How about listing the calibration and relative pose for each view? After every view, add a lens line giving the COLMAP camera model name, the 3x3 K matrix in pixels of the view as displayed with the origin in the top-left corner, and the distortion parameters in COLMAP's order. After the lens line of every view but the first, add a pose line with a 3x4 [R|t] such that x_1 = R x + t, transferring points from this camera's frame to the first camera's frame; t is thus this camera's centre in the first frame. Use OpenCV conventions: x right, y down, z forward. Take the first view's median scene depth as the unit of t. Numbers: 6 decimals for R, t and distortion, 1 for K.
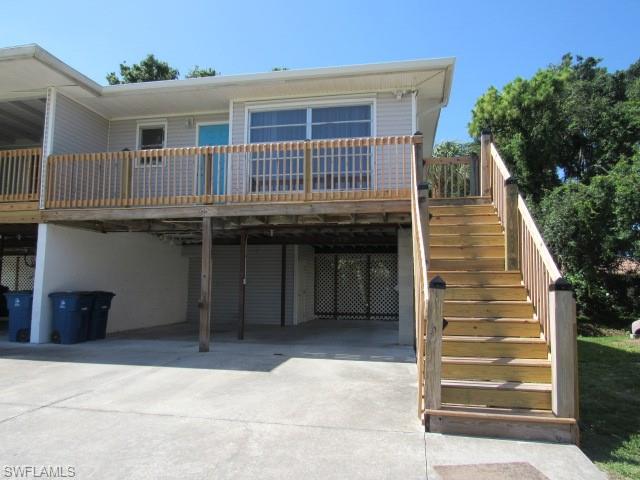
lens RADIAL K [[456.6, 0, 319.4], [0, 456.6, 242.1], [0, 0, 1]] dist [-0.020110, 0.015962]
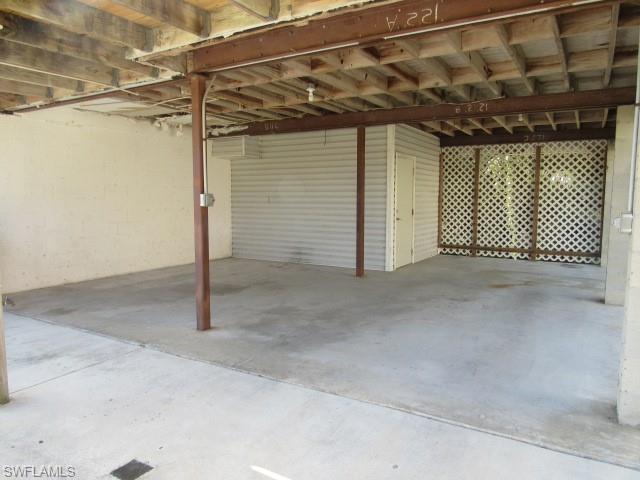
lens RADIAL K [[456.6, 0, 320.8], [0, 456.6, 240.0], [0, 0, 1]] dist [-0.020110, 0.015962]
pose [[0.941049, 0.021195, -0.337605, 0.048708], [0.040643, 0.983721, 0.175049, 0.034772], [0.335820, -0.178451, 0.924868, 0.384725]]
